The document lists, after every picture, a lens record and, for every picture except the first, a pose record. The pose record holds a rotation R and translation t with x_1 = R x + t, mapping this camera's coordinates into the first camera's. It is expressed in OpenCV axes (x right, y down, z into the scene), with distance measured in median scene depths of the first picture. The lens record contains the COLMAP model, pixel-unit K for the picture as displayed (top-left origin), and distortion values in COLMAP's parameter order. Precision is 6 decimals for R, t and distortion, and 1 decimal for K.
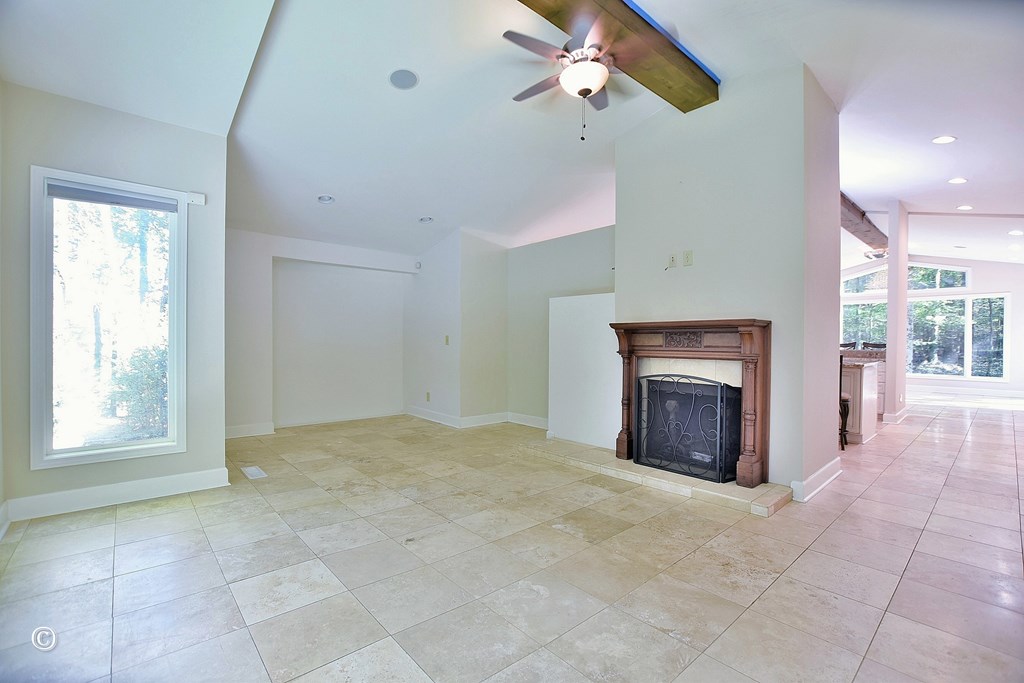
lens RADIAL K [[443.9, 0, 510.7], [0, 443.9, 343.1], [0, 0, 1]] dist [-0.003949, -0.000200]
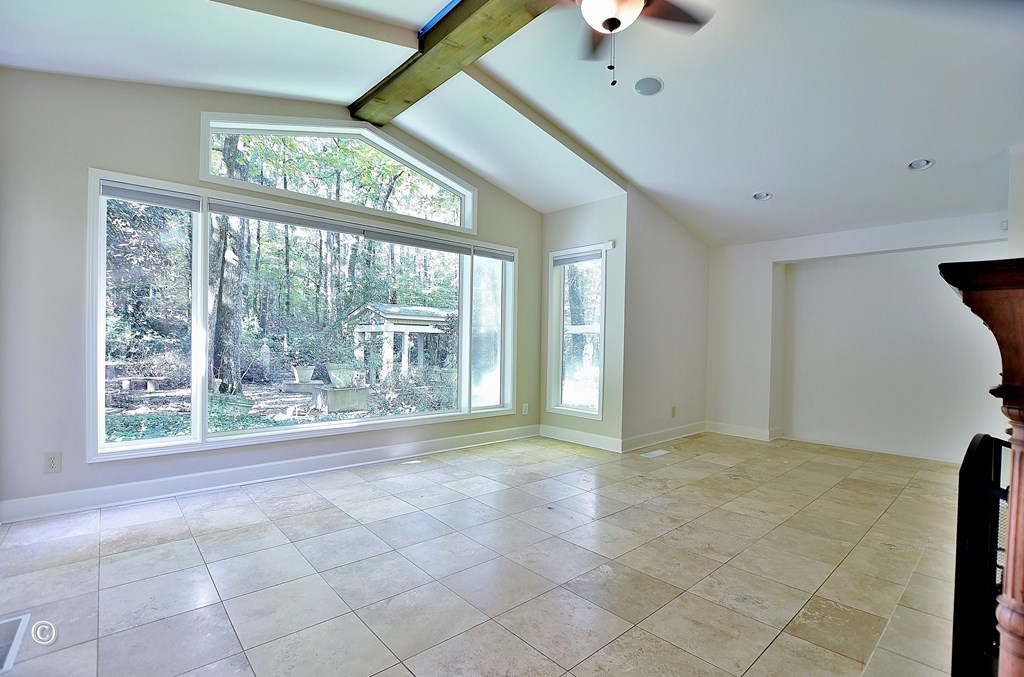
lens RADIAL K [[465.3, 0, 510.9], [0, 465.3, 344.9], [0, 0, 1]] dist [-0.001382, -0.000104]
pose [[0.013554, -0.009456, -0.999863, 0.747327], [-0.013697, 0.999860, -0.009641, 0.013084], [0.999814, 0.013826, 0.013422, 0.633190]]
